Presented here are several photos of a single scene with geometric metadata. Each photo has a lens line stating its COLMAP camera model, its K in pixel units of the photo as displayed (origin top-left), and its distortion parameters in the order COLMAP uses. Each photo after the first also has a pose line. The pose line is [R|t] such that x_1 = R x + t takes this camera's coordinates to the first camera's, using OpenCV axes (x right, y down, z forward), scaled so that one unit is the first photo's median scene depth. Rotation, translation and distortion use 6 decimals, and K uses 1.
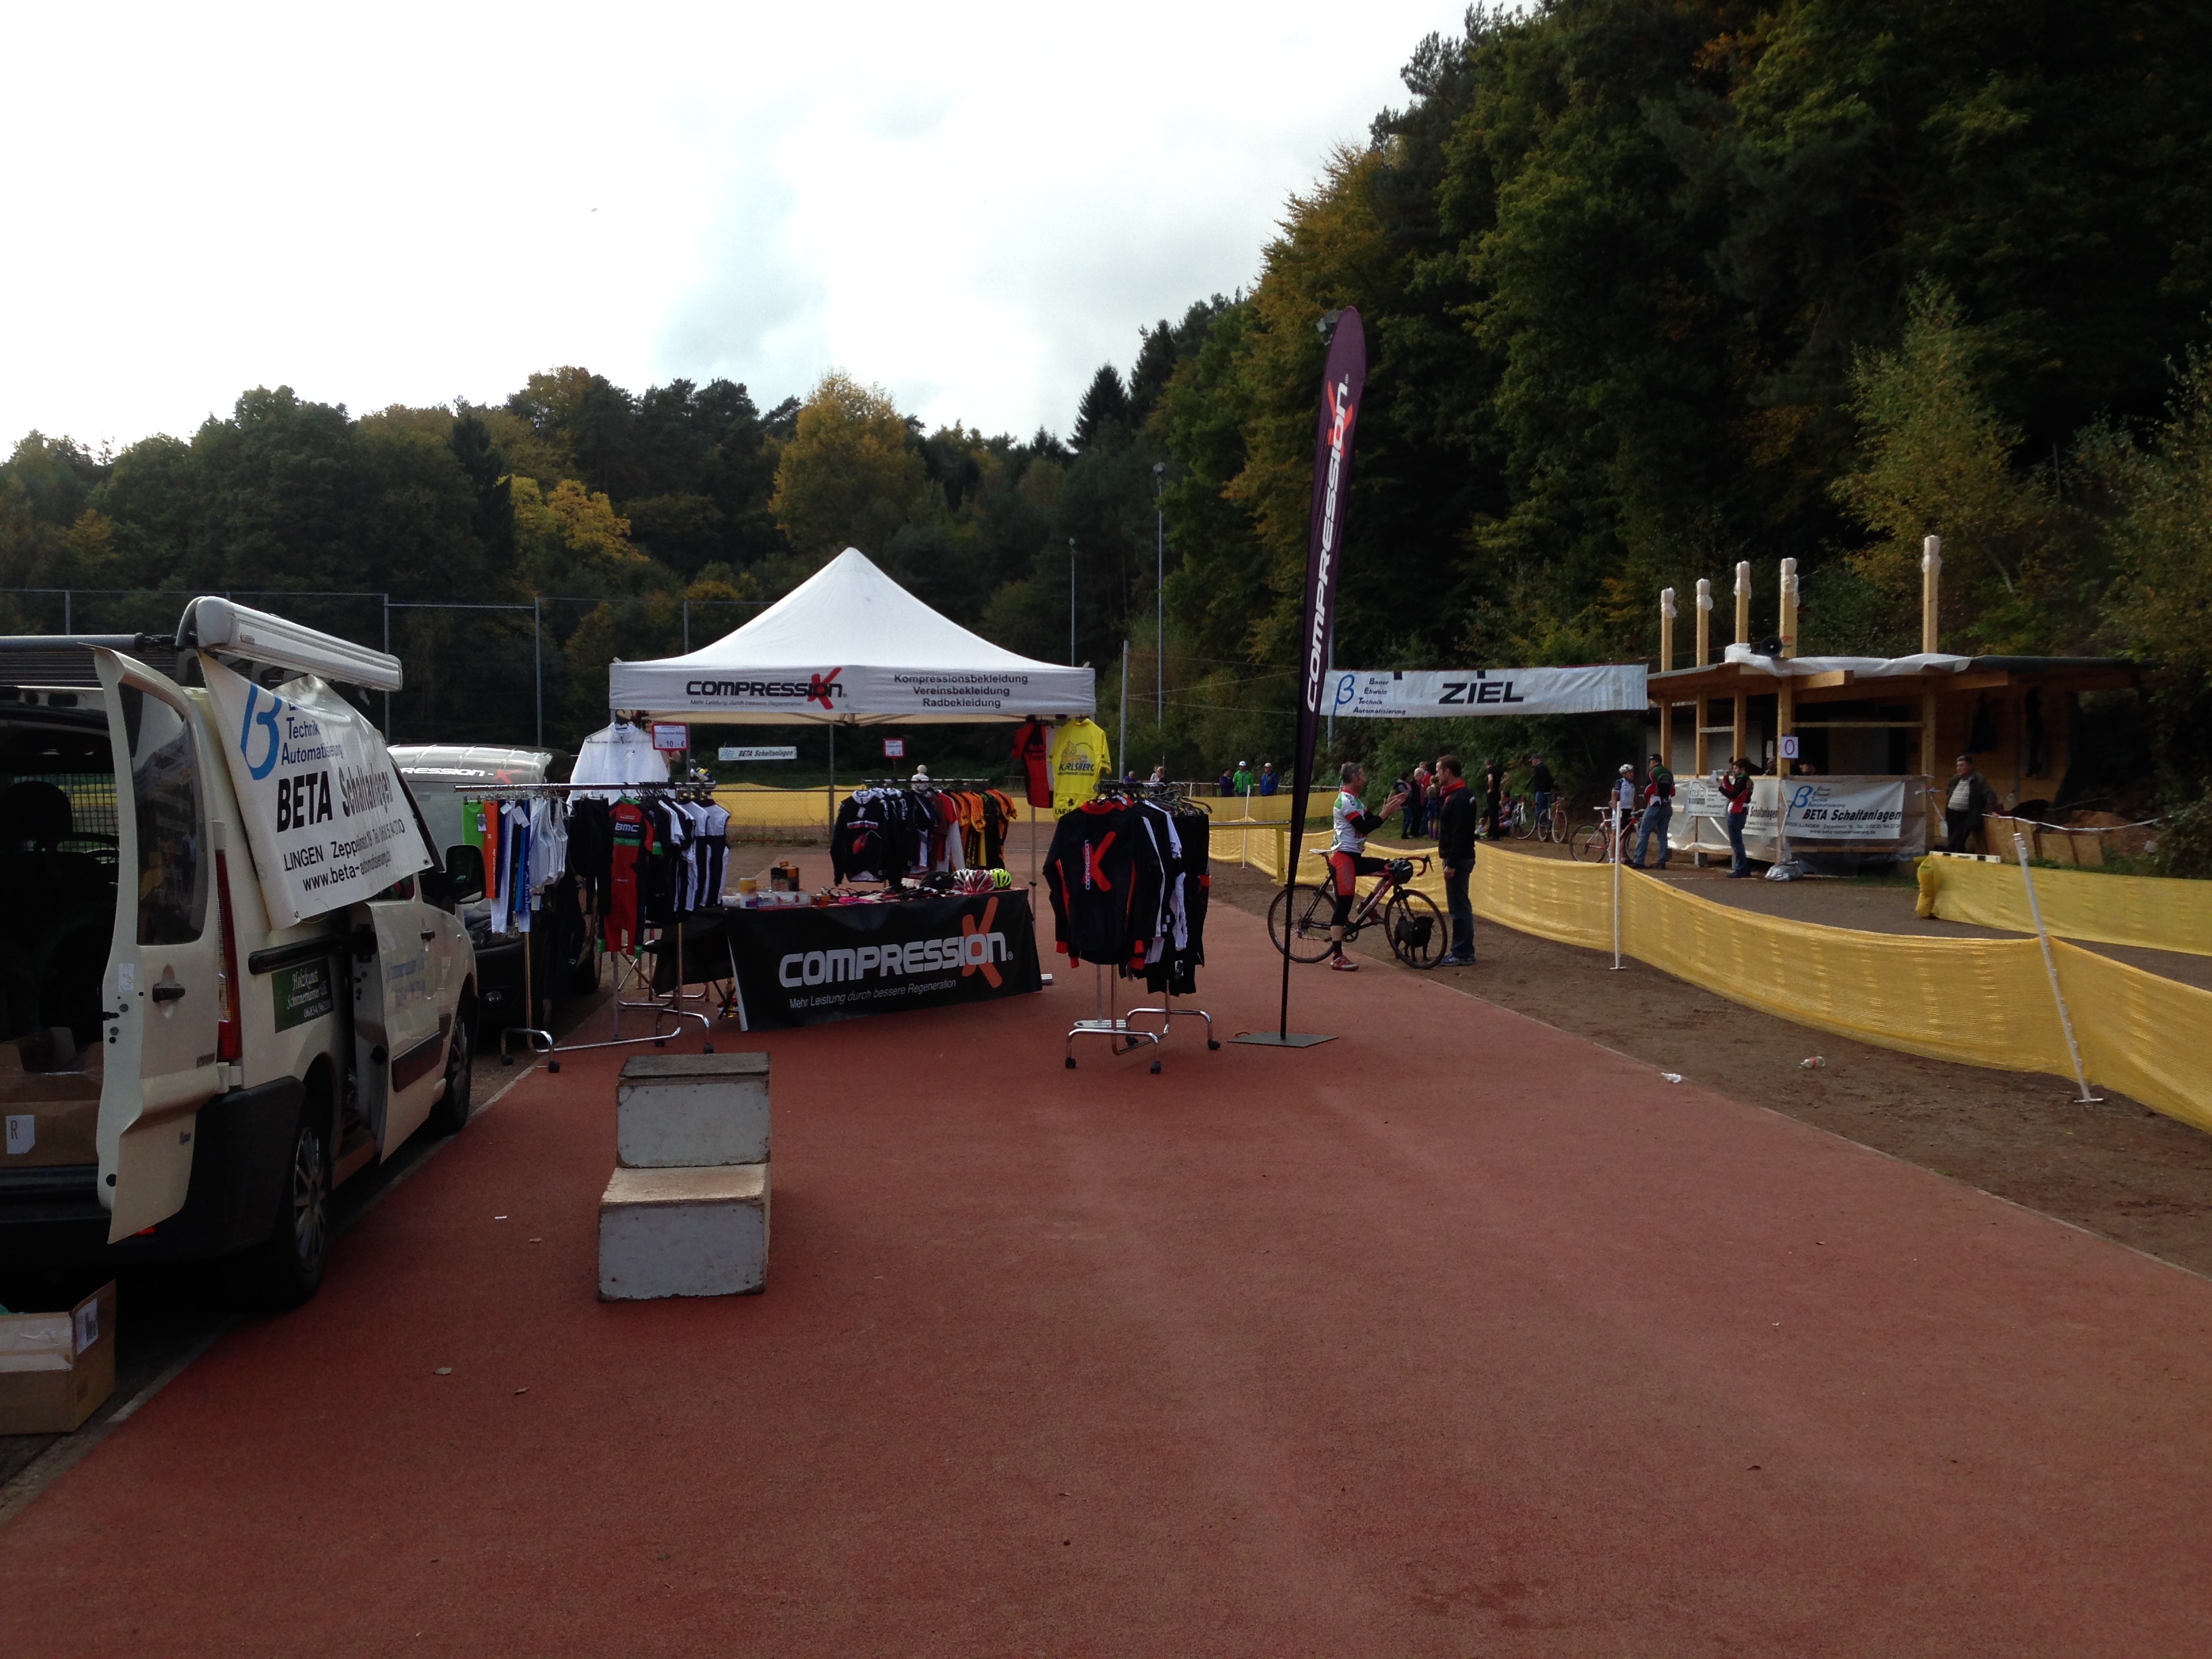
lens RADIAL K [[2114.4, 0, 1099.0], [0, 2114.4, 813.2], [0, 0, 1]] dist [0.069714, 0.000000]
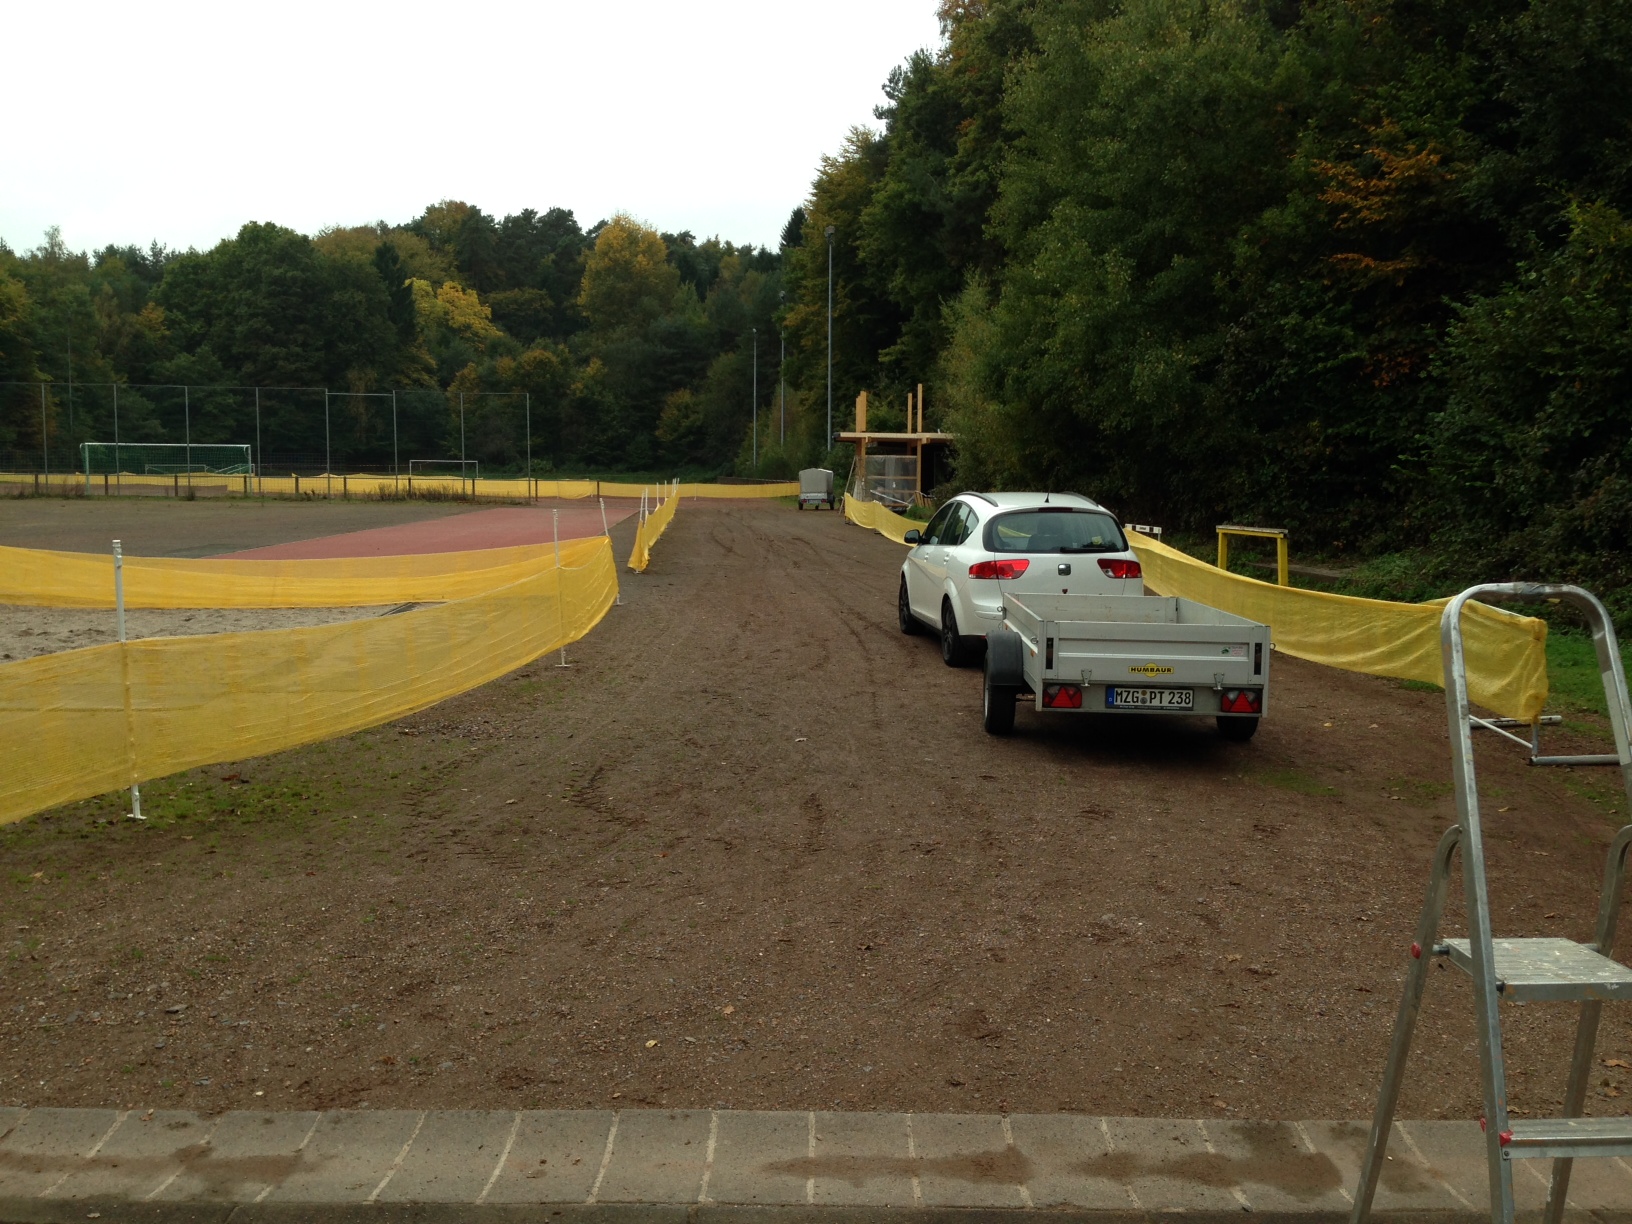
lens RADIAL K [[1560.0, 0, 823.5], [0, 1560.0, 621.9], [0, 0, 1]] dist [0.069714, 0.000000]
pose [[0.999627, 0.010219, -0.025313, 0.056318], [-0.008309, 0.997191, 0.074441, 0.003238], [0.026003, -0.074203, 0.996904, -0.159861]]
